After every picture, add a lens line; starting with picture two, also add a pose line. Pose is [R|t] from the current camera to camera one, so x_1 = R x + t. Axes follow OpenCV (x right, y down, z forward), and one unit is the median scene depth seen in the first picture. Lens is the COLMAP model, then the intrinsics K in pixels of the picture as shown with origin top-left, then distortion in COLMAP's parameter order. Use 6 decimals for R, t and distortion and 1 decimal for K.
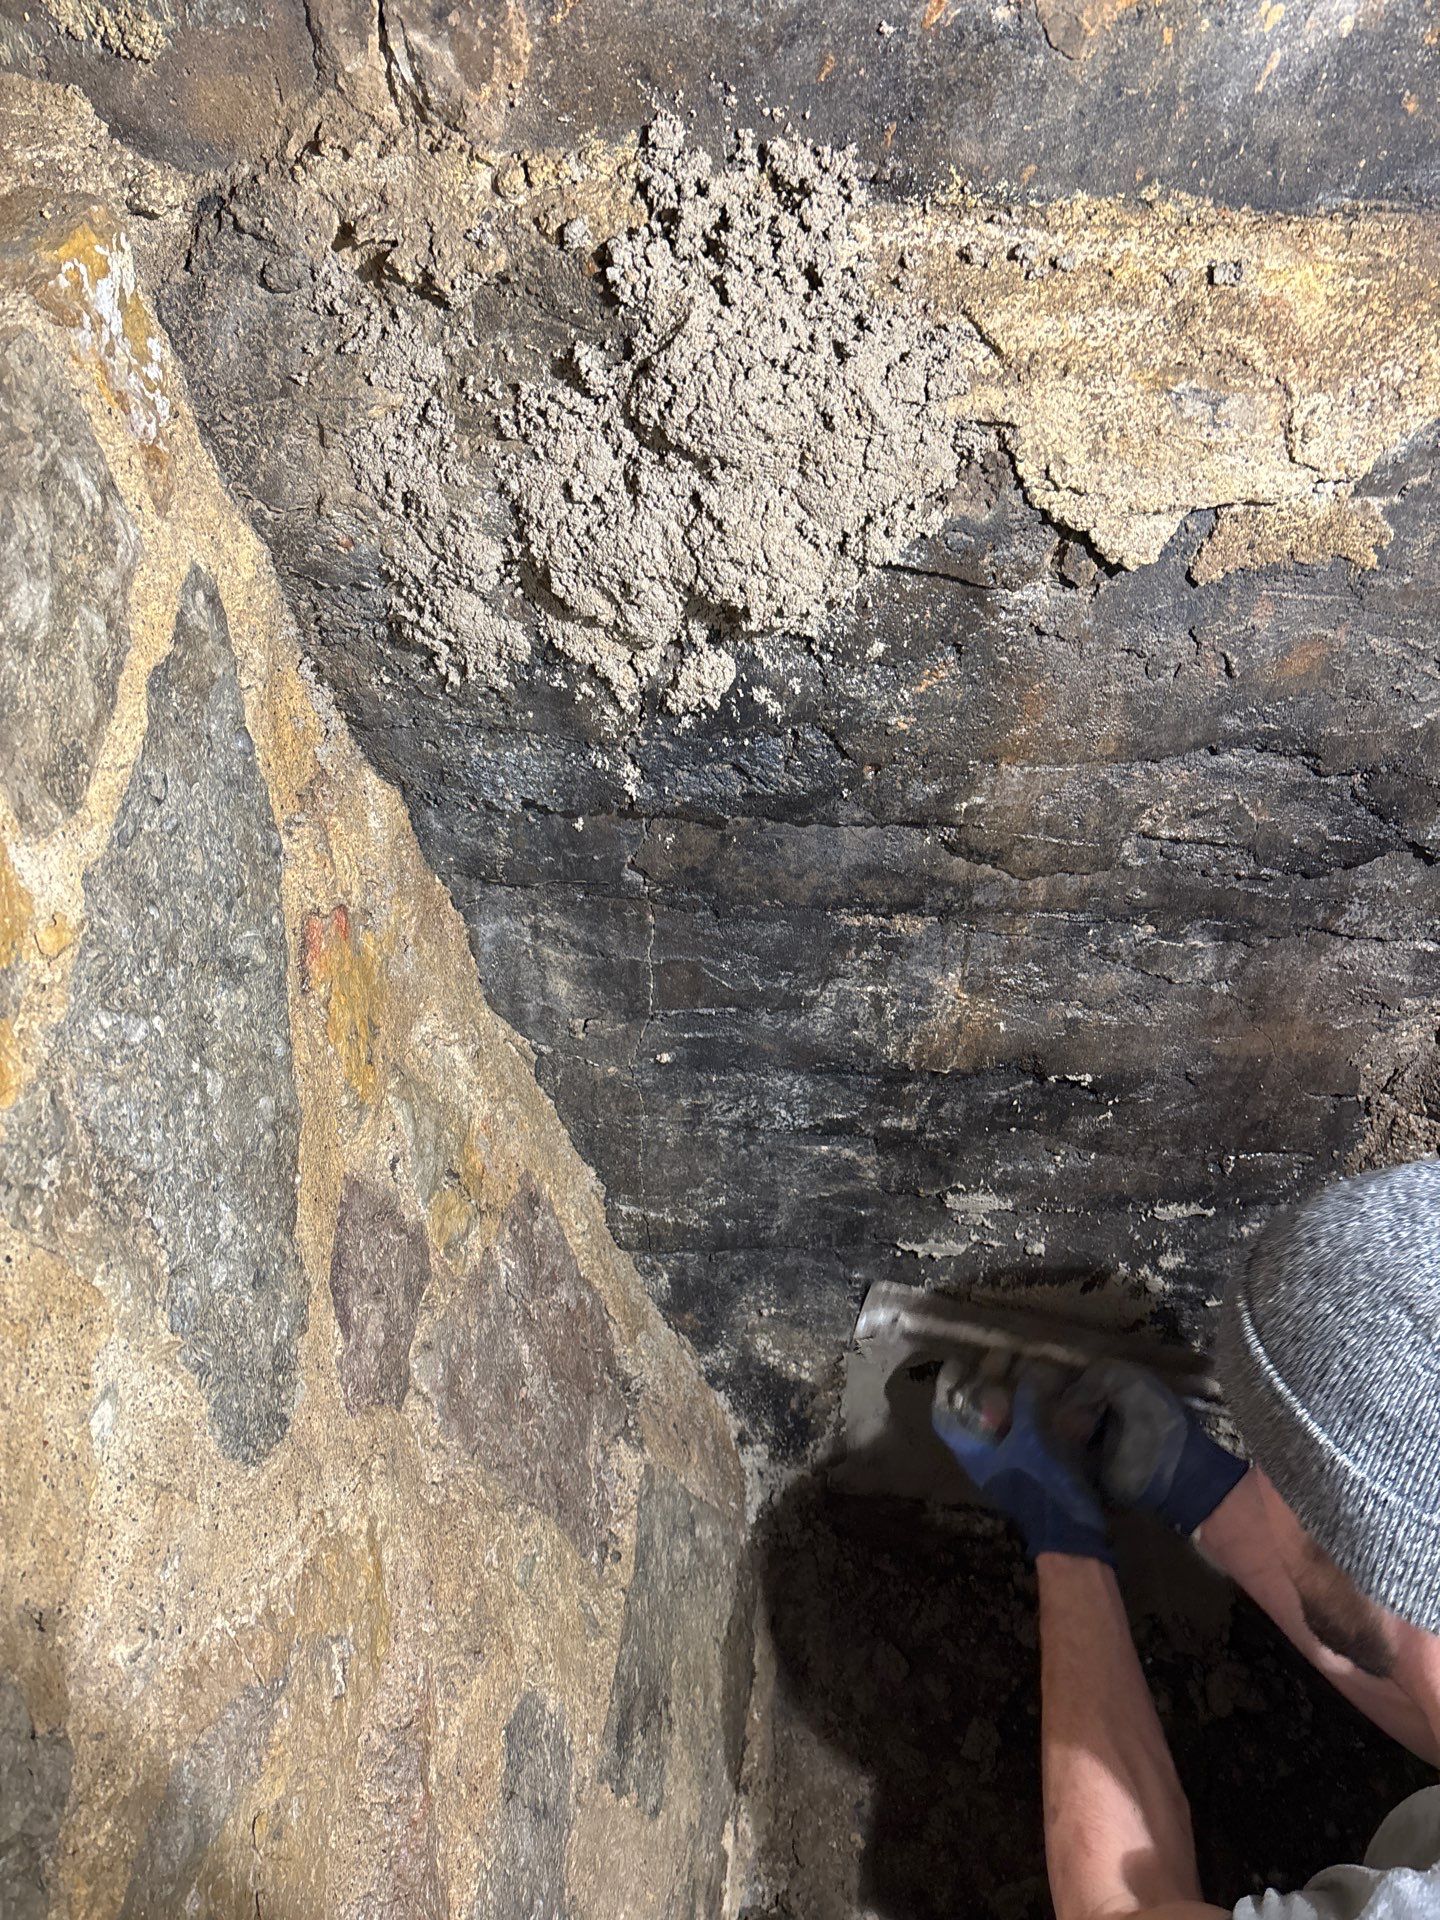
lens RADIAL K [[1484.3, 0, 720.0], [0, 1484.3, 960.0], [0, 0, 1]] dist [0.061625, -0.073654]
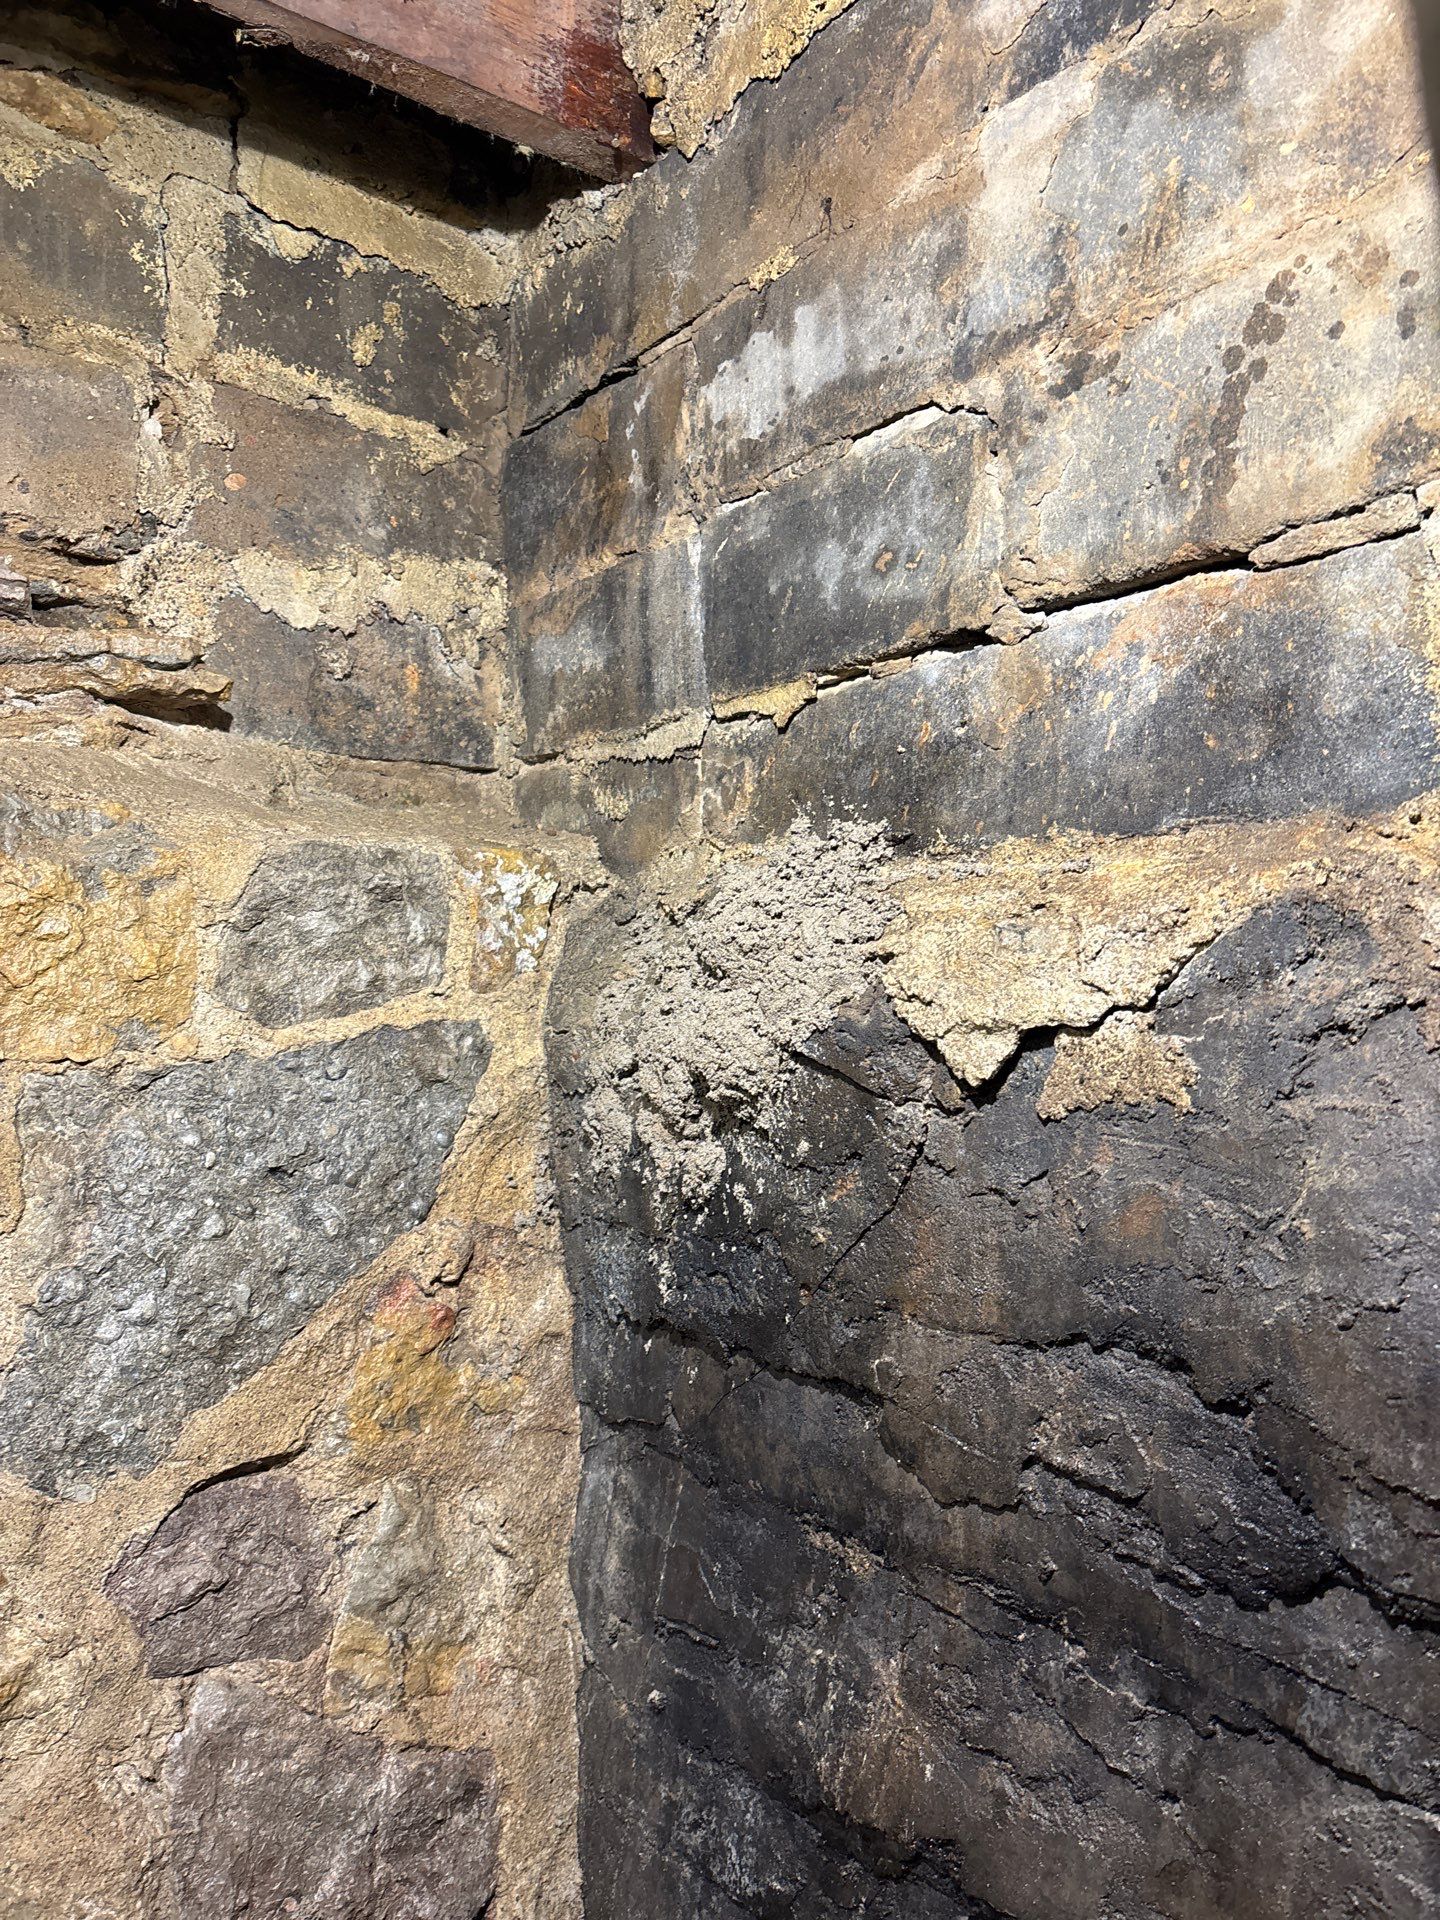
lens RADIAL K [[1484.3, 0, 720.0], [0, 1484.3, 960.0], [0, 0, 1]] dist [0.061625, -0.073654]
pose [[0.658246, -0.013987, -0.752673, 0.983449], [-0.595825, 0.601416, -0.532252, 0.374304], [0.460114, 0.798814, 0.387546, 0.432280]]
